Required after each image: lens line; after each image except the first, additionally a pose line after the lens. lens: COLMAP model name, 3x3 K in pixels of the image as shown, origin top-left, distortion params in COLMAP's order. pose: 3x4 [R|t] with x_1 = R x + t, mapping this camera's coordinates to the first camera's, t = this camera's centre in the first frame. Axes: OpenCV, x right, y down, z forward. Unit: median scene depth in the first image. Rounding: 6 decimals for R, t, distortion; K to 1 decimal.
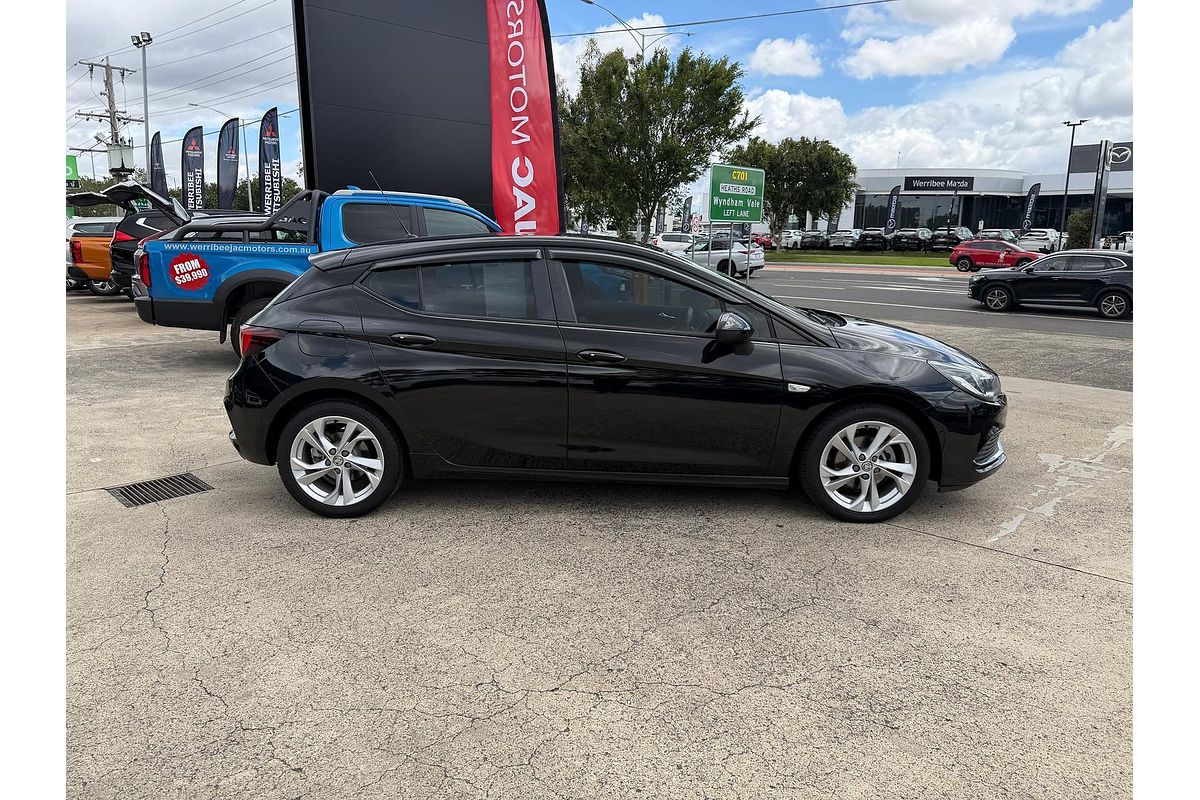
lens RADIAL K [[758.7, 0, 594.4], [0, 758.7, 399.2], [0, 0, 1]] dist [0.012420, -0.012997]
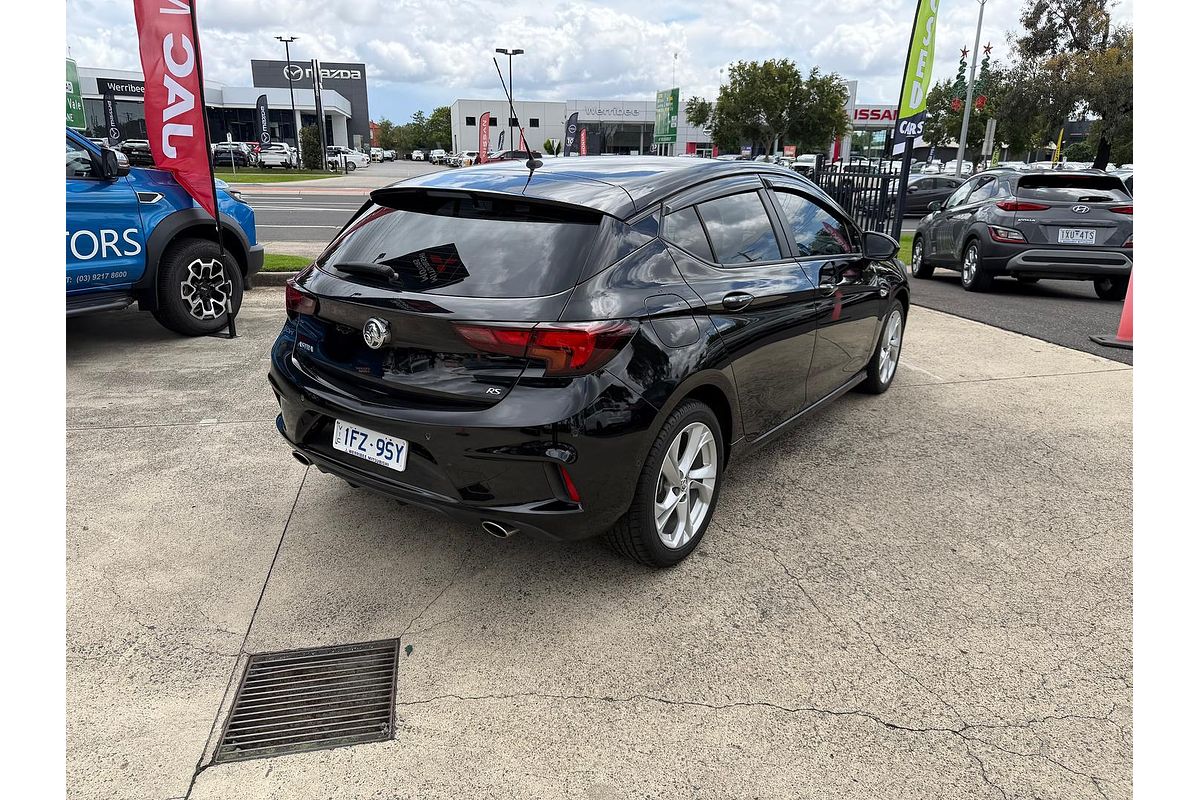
lens RADIAL K [[758.7, 0, 600.7], [0, 758.7, 395.3], [0, 0, 1]] dist [0.012420, -0.012997]
pose [[0.552388, -0.245385, 0.796652, -0.874398], [0.161956, 0.969072, 0.186195, -0.138741], [-0.817703, 0.026171, 0.575046, 0.609746]]
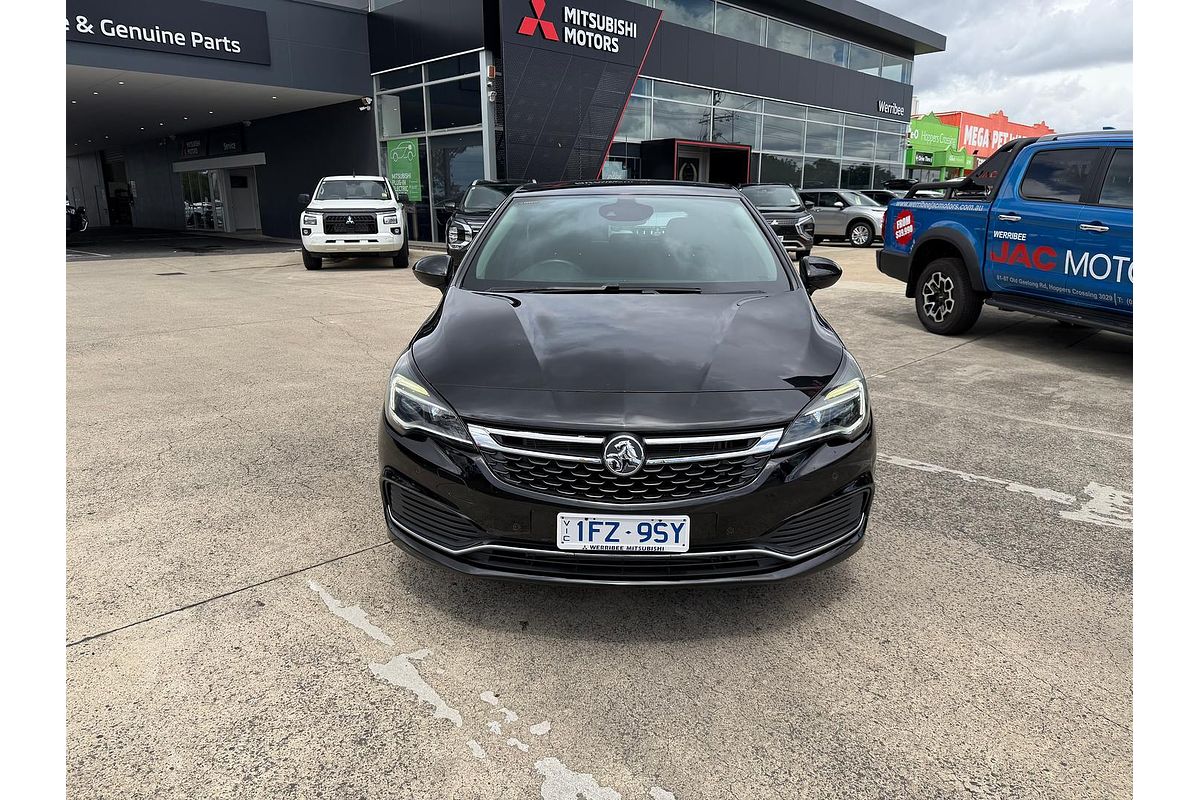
lens RADIAL K [[758.7, 0, 601.0], [0, 758.7, 395.0], [0, 0, 1]] dist [0.012420, -0.012997]
pose [[-0.004411, 0.240212, -0.970710, 1.045855], [-0.209635, 0.948928, 0.235774, -0.193567], [0.977770, 0.204535, 0.046171, 1.054561]]
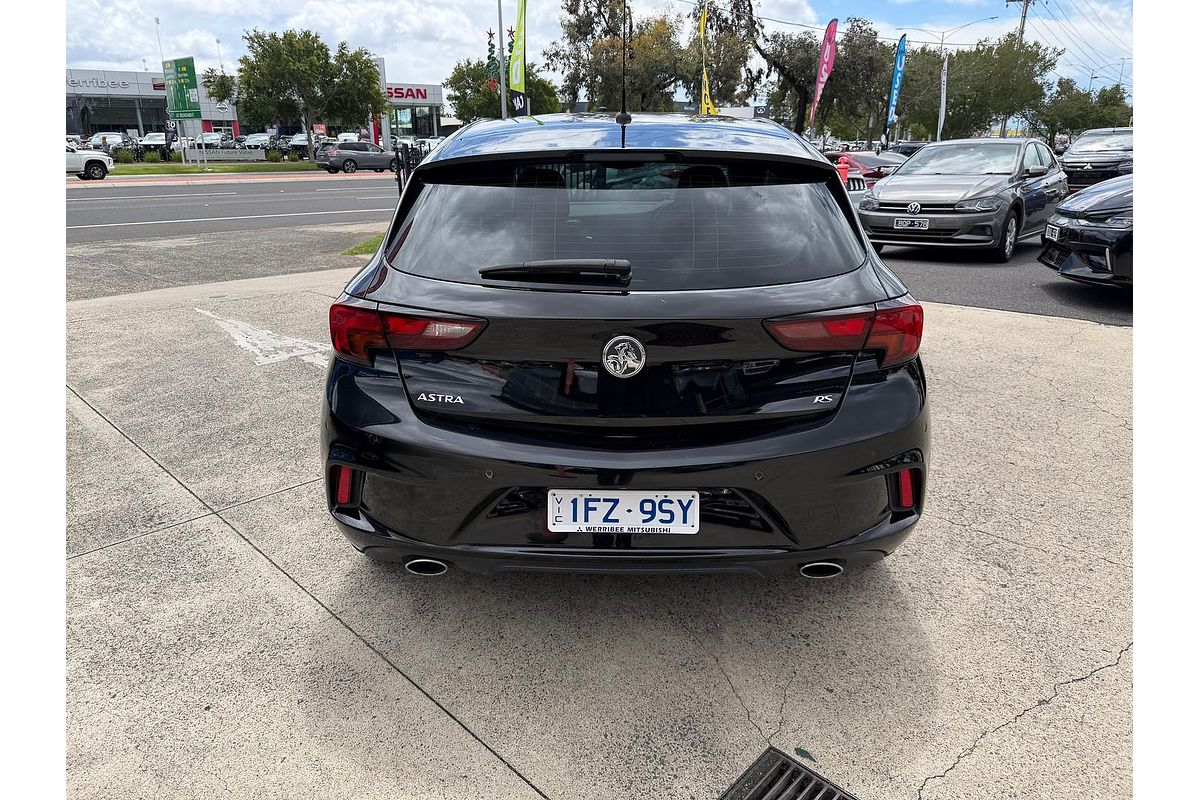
lens RADIAL K [[758.7, 0, 594.4], [0, 758.7, 392.6], [0, 0, 1]] dist [0.012420, -0.012997]
pose [[-0.010276, -0.318553, 0.947849, -0.891539], [0.209491, 0.926178, 0.313541, -0.223346], [-0.977757, 0.201788, 0.057217, 1.112039]]
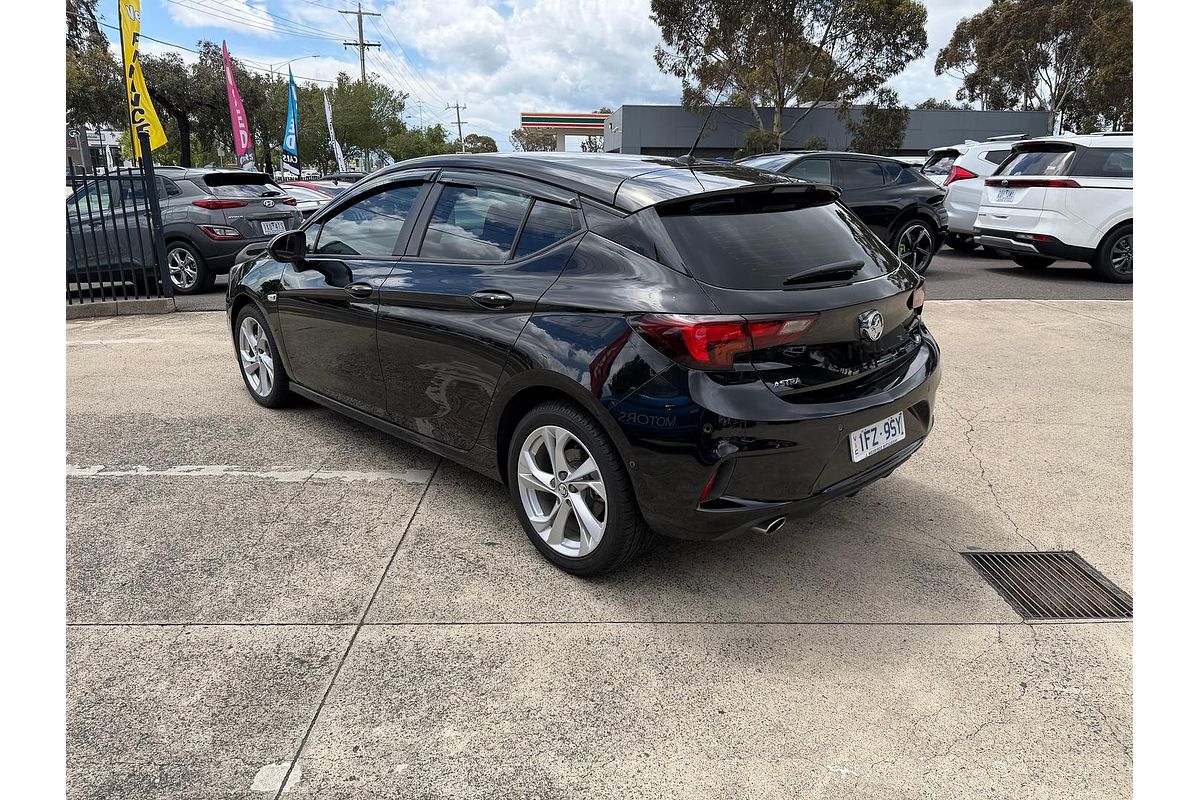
lens RADIAL K [[758.7, 0, 600.8], [0, 758.7, 397.2], [0, 0, 1]] dist [0.012420, -0.012997]
pose [[-0.719258, -0.206105, 0.663467, -0.737596], [0.135437, 0.895063, 0.424875, -0.348750], [-0.681414, 0.395453, -0.615867, 1.684056]]
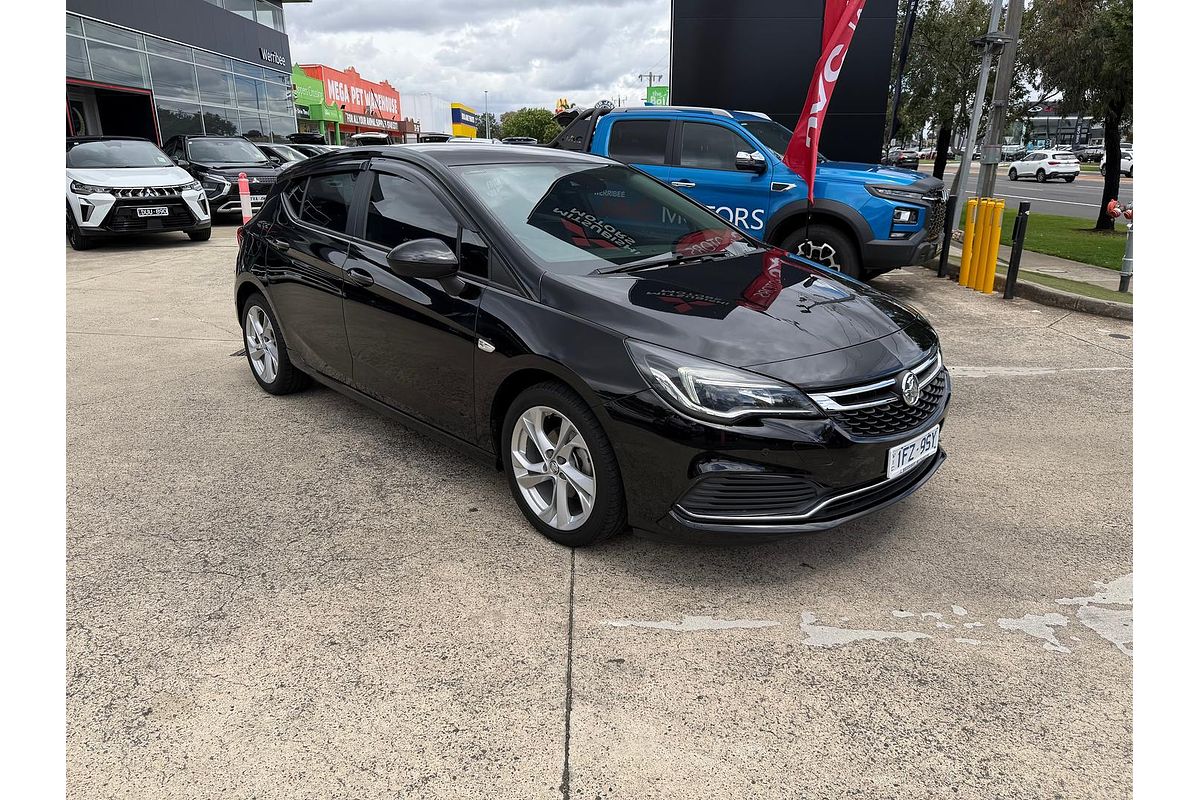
lens RADIAL K [[758.7, 0, 597.4], [0, 758.7, 397.3], [0, 0, 1]] dist [0.012420, -0.012997]
pose [[0.714518, 0.208343, -0.667876, 0.794849], [-0.144577, 0.977995, 0.150411, -0.087247], [0.684516, -0.010912, 0.728916, 0.458678]]
